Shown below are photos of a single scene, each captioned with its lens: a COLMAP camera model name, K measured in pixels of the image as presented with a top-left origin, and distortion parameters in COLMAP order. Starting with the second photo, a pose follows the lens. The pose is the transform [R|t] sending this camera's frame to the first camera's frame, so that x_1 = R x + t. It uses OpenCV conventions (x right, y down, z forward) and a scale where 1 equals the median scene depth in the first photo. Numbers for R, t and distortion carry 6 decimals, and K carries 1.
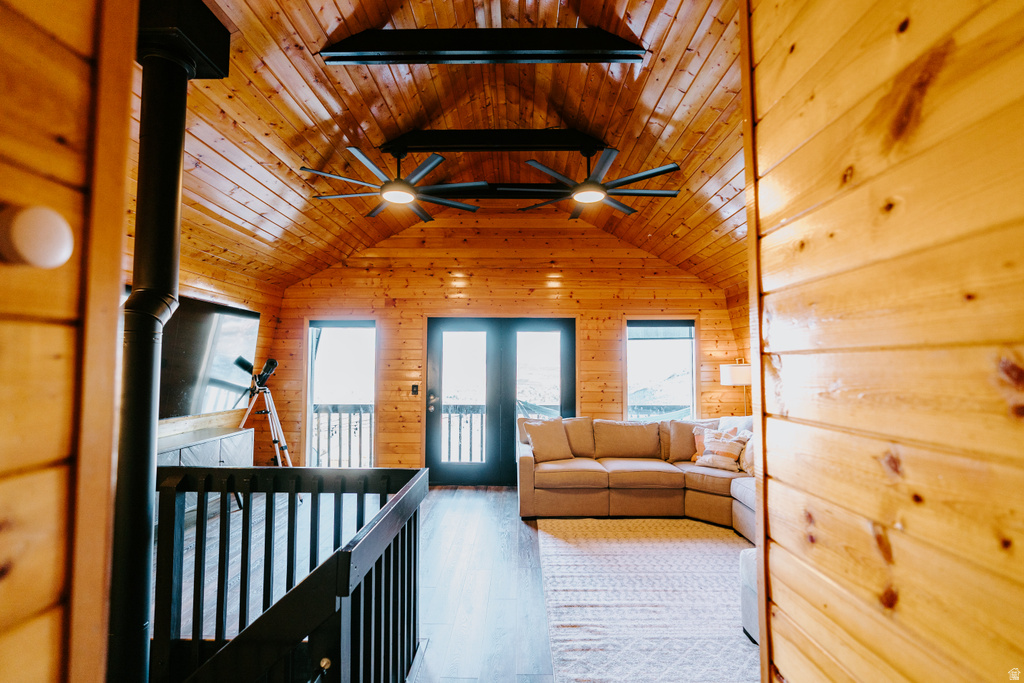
lens RADIAL K [[490.7, 0, 515.1], [0, 490.7, 339.8], [0, 0, 1]] dist [-0.003652, -0.000105]
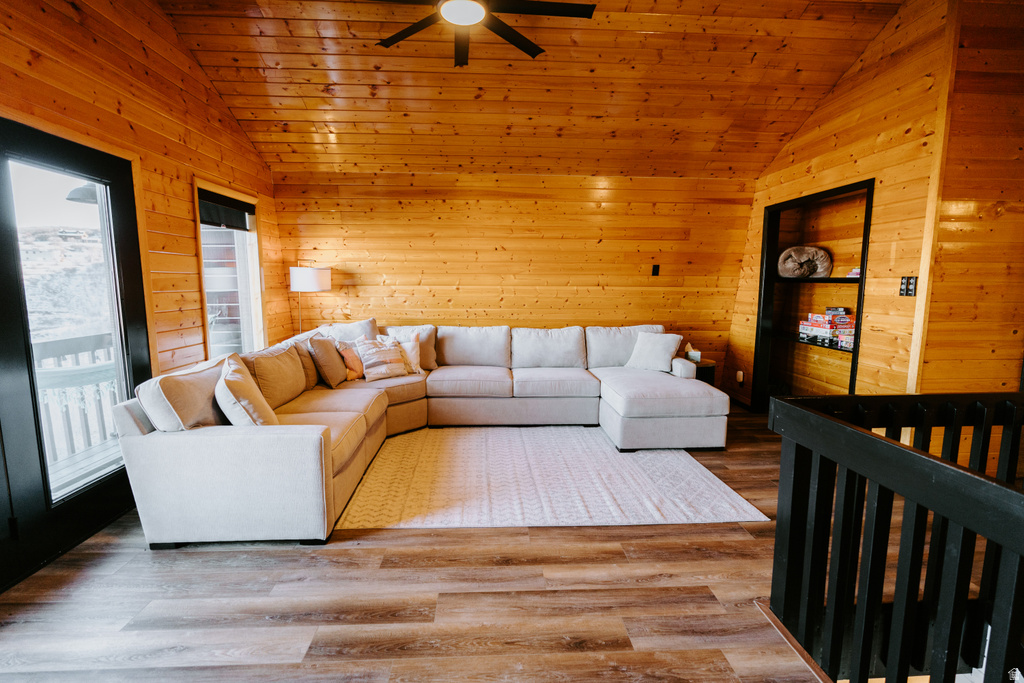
lens RADIAL K [[461.6, 0, 514.1], [0, 461.6, 339.3], [0, 0, 1]] dist [-0.007008, 0.001646]
pose [[-0.070278, -0.127416, 0.989356, -0.479454], [-0.055515, 0.990771, 0.123655, 0.066492], [-0.995982, -0.046234, -0.076703, 0.842461]]
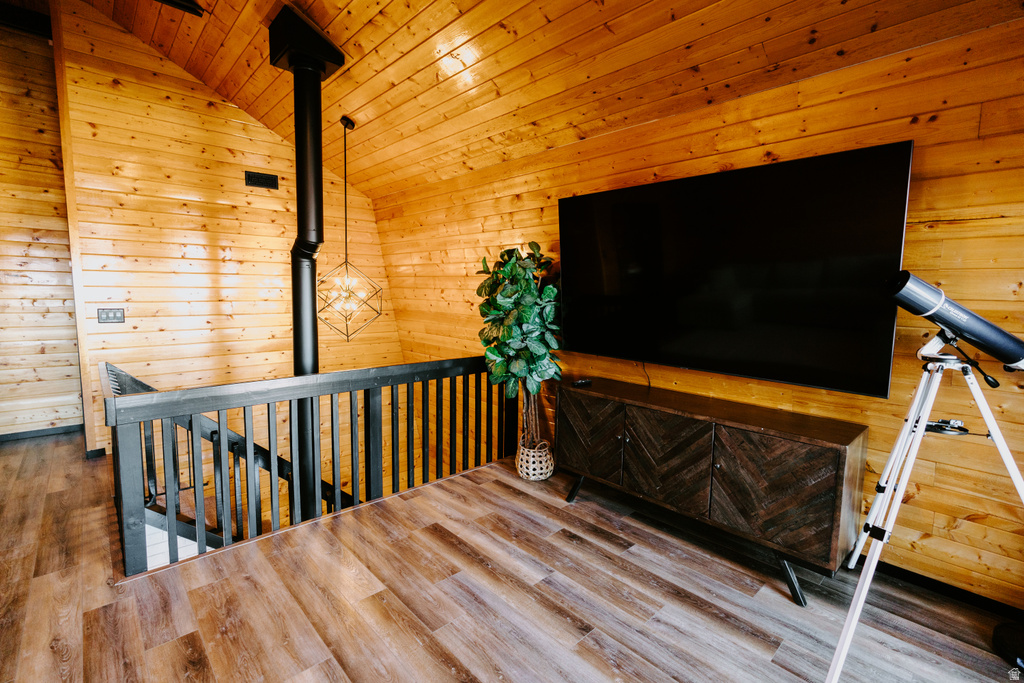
lens RADIAL K [[457.4, 0, 512.0], [0, 457.4, 341.5], [0, 0, 1]] dist [-0.011123, 0.001732]
pose [[-0.723189, 0.058246, -0.688190, -0.089923], [0.012942, 0.997405, 0.070816, 0.070631], [0.690529, 0.042307, -0.722066, 1.186458]]
